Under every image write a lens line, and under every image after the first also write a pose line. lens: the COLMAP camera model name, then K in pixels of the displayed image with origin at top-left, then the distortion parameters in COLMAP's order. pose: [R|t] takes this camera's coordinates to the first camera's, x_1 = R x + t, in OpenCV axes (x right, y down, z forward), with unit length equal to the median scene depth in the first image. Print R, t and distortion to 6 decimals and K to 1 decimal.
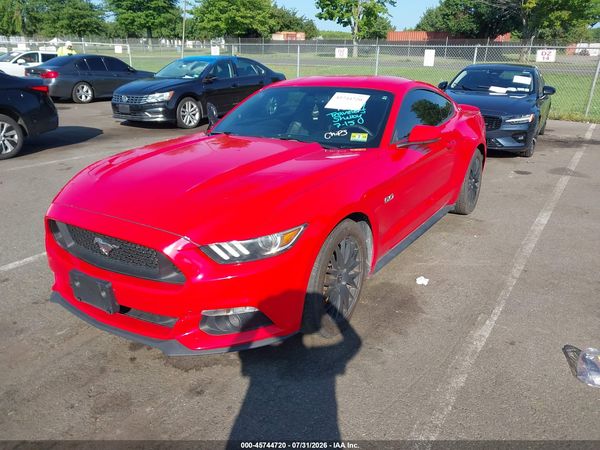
lens RADIAL K [[472.4, 0, 293.9], [0, 472.4, 223.5], [0, 0, 1]] dist [0.007523, -0.003786]
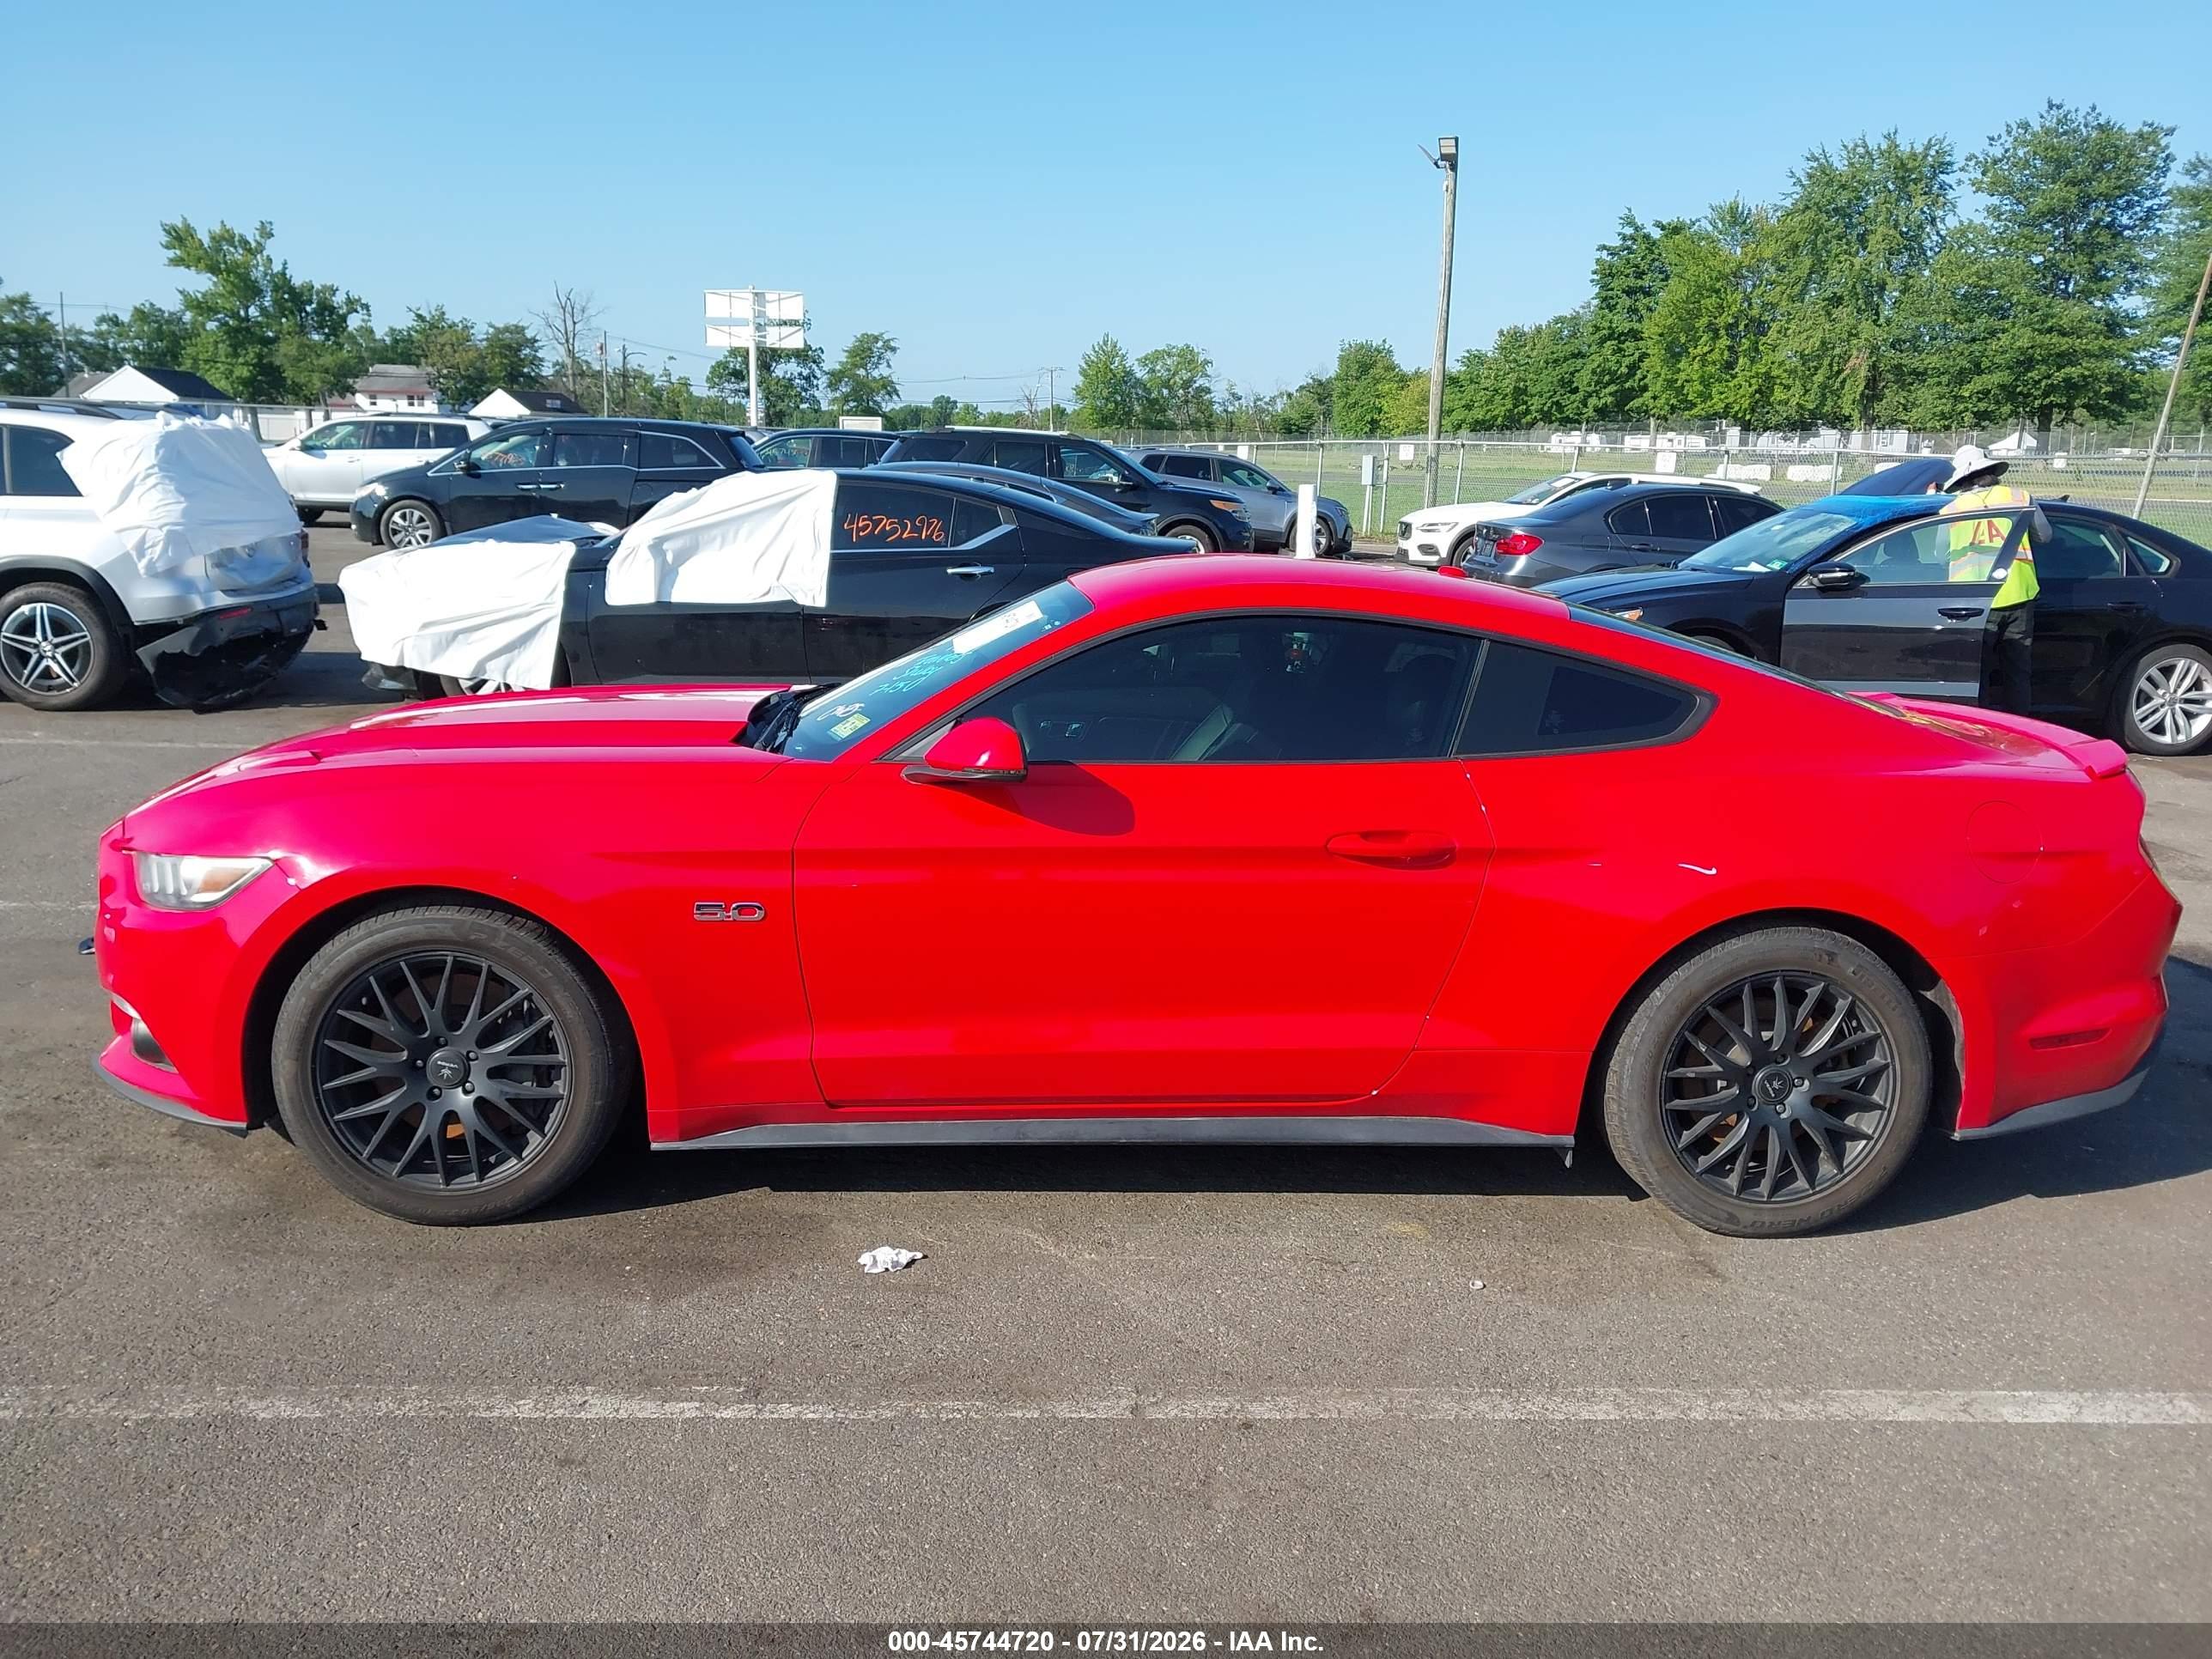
lens RADIAL K [[1741.8, 0, 1083.4], [0, 1741.8, 824.0], [0, 0, 1]] dist [0.007523, -0.003786]
pose [[0.571696, 0.169270, -0.802815, 0.880018], [-0.291201, 0.956645, -0.005665, -0.113406], [0.767050, 0.237019, 0.596201, 0.351860]]
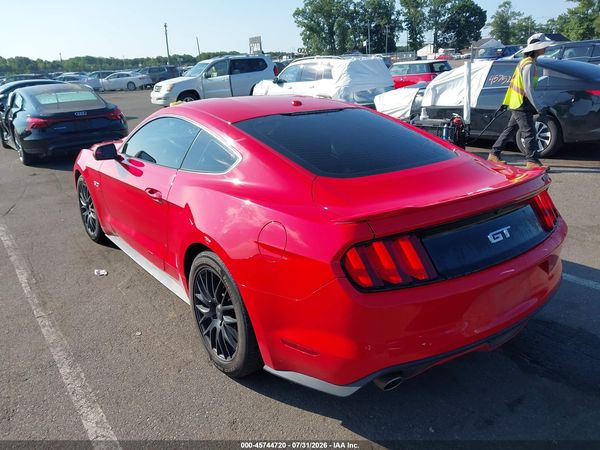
lens RADIAL K [[472.4, 0, 293.9], [0, 472.4, 223.5], [0, 0, 1]] dist [0.007523, -0.003786]
pose [[-0.363111, 0.297177, -0.883083, 0.856028], [-0.266607, 0.875007, 0.404084, -0.447312], [0.892789, 0.382164, -0.238494, 1.318746]]
